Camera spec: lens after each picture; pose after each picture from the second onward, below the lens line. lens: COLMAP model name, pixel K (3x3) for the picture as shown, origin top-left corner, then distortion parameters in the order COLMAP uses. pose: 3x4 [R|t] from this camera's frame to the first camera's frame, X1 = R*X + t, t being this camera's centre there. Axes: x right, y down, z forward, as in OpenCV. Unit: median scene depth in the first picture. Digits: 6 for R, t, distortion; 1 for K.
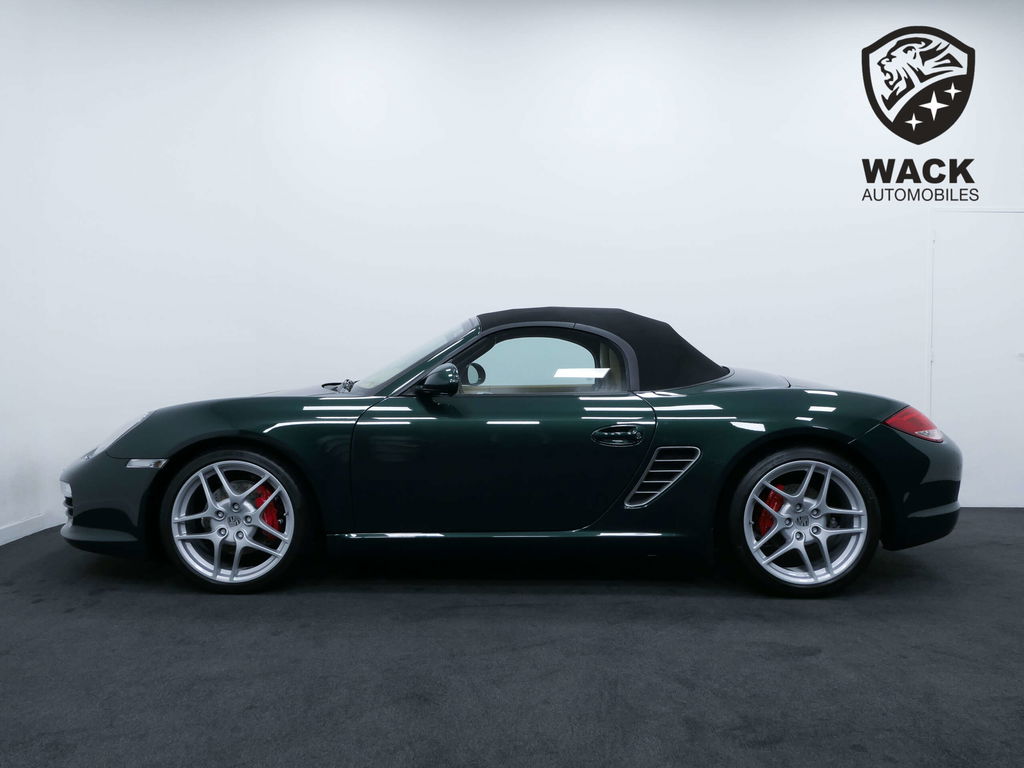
lens RADIAL K [[846.5, 0, 508.0], [0, 846.5, 373.4], [0, 0, 1]] dist [-0.027156, 0.016279]
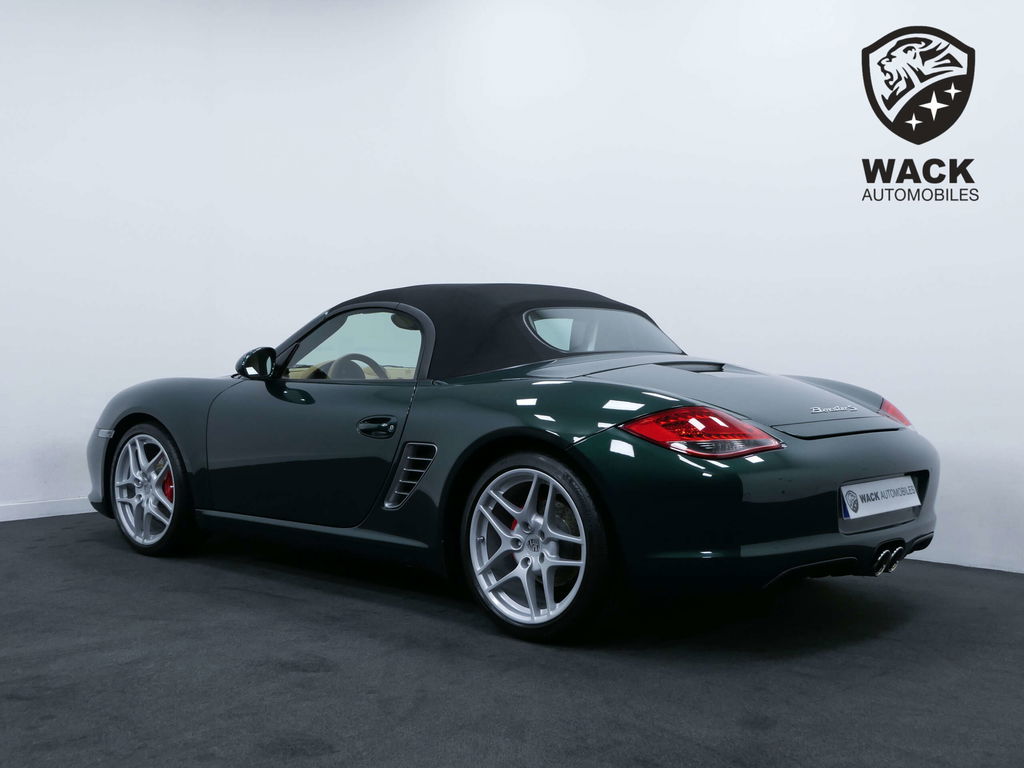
lens RADIAL K [[1105.2, 0, 507.3], [0, 1105.2, 380.6], [0, 0, 1]] dist [-0.006749, 0.000000]
pose [[0.779298, 0.019130, -0.626361, 0.971400], [-0.006886, 0.999735, 0.021967, -0.003107], [0.626615, -0.012805, 0.779223, 0.168656]]
